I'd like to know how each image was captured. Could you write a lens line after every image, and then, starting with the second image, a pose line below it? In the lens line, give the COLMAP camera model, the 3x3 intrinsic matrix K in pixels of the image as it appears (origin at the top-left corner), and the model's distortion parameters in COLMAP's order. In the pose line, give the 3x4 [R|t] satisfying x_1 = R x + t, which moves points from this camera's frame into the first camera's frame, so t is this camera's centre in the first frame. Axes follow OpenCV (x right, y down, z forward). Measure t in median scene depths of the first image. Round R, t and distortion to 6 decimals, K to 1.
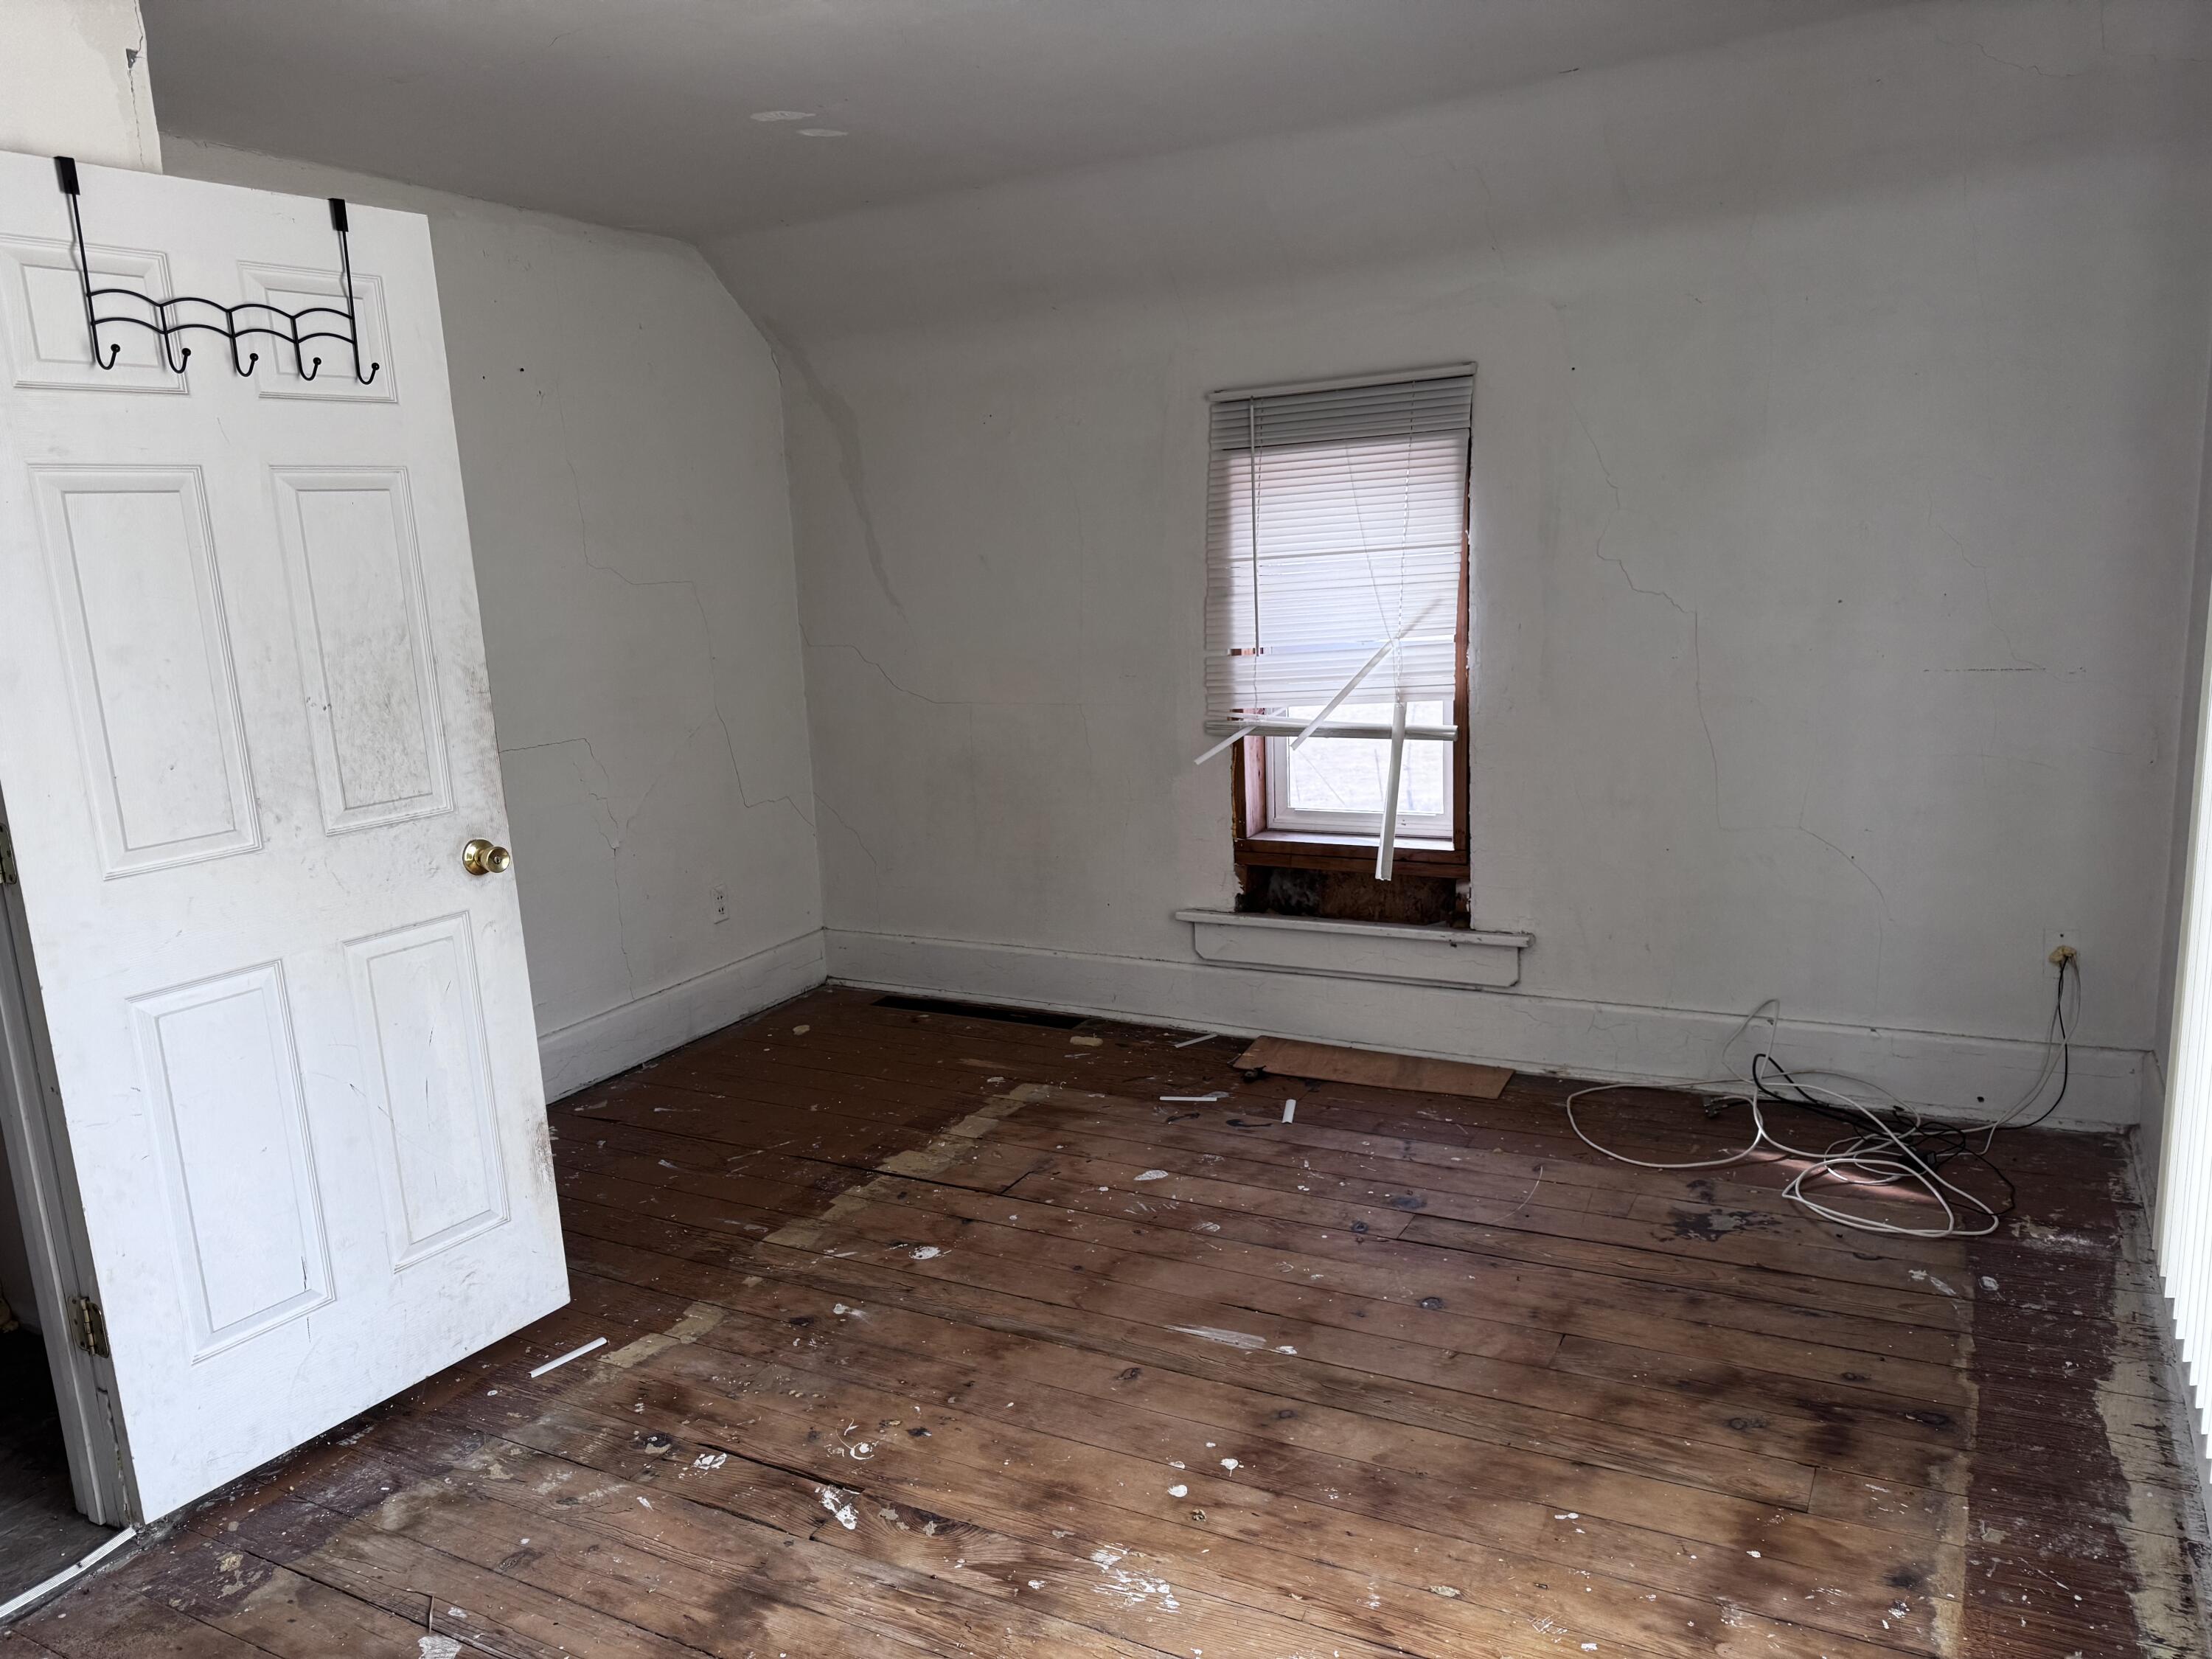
lens RADIAL K [[1577.6, 0, 1106.0], [0, 1577.6, 829.5], [0, 0, 1]] dist [0.130071, -0.081991]
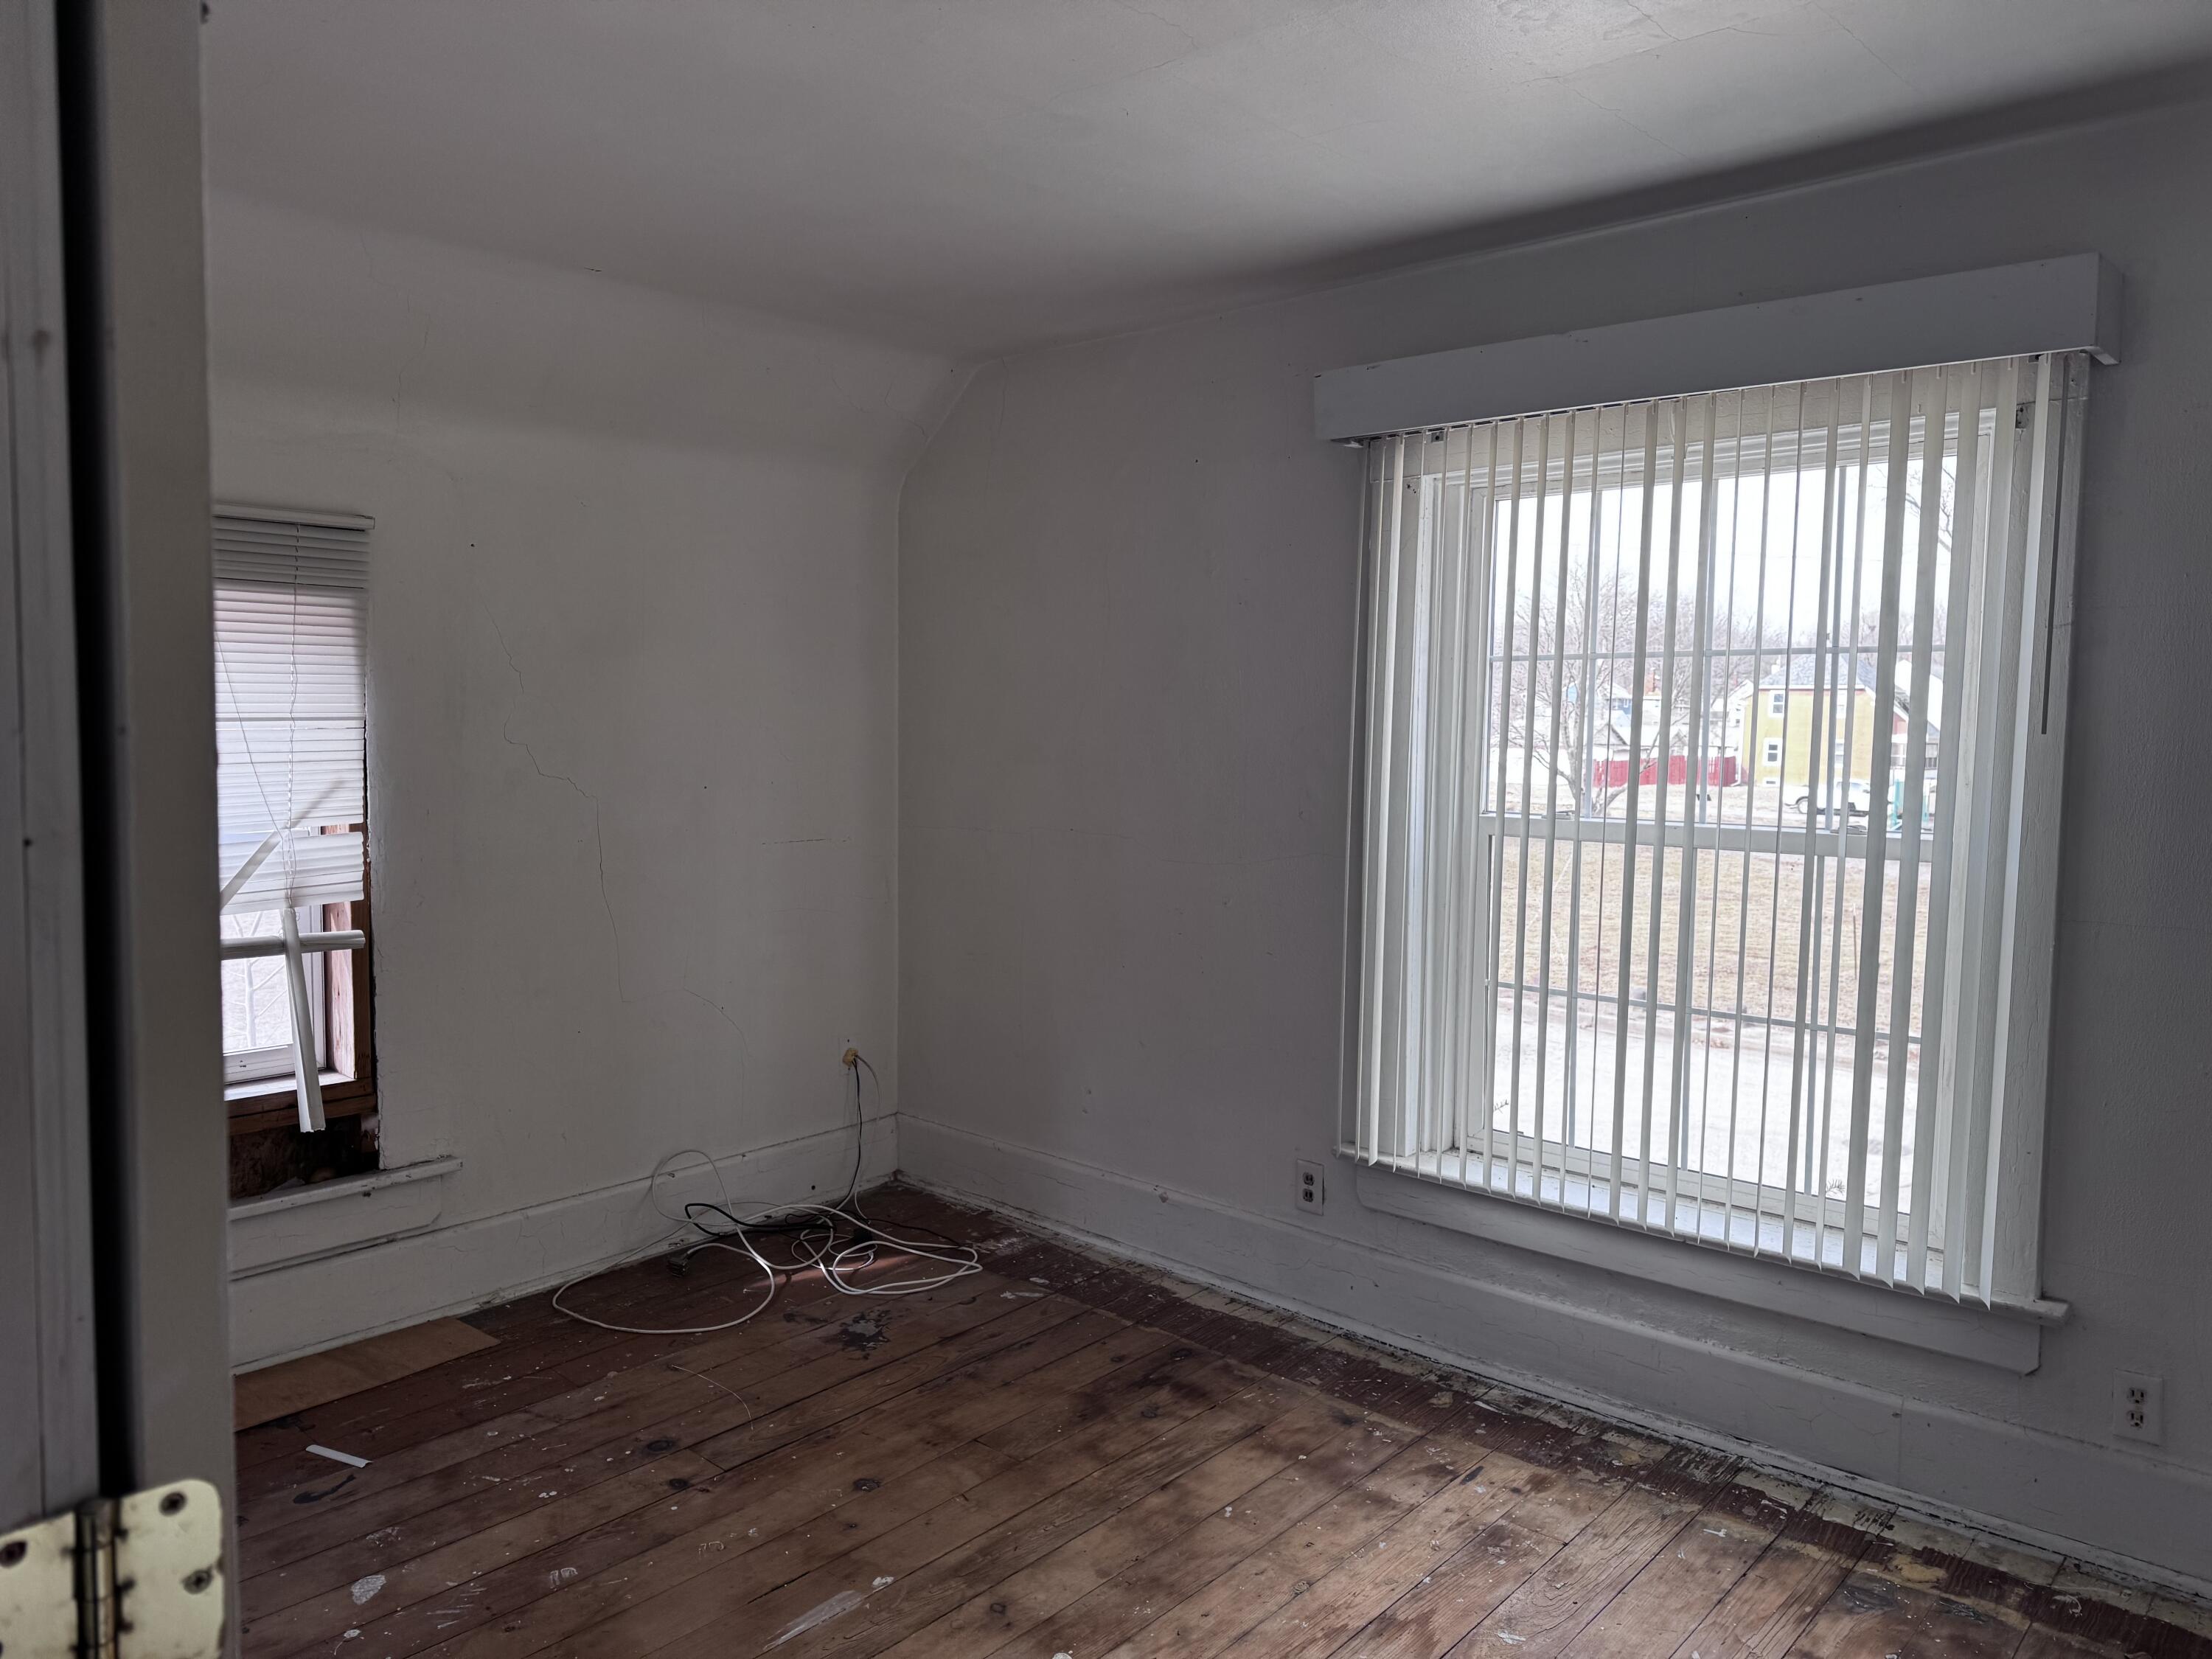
lens RADIAL K [[1577.6, 0, 1106.0], [0, 1577.6, 829.5], [0, 0, 1]] dist [0.130071, -0.081991]
pose [[0.226880, -0.019547, 0.973726, -0.616974], [0.141890, 0.989795, -0.013191, -0.059649], [-0.963531, 0.141155, 0.227338, 0.491466]]
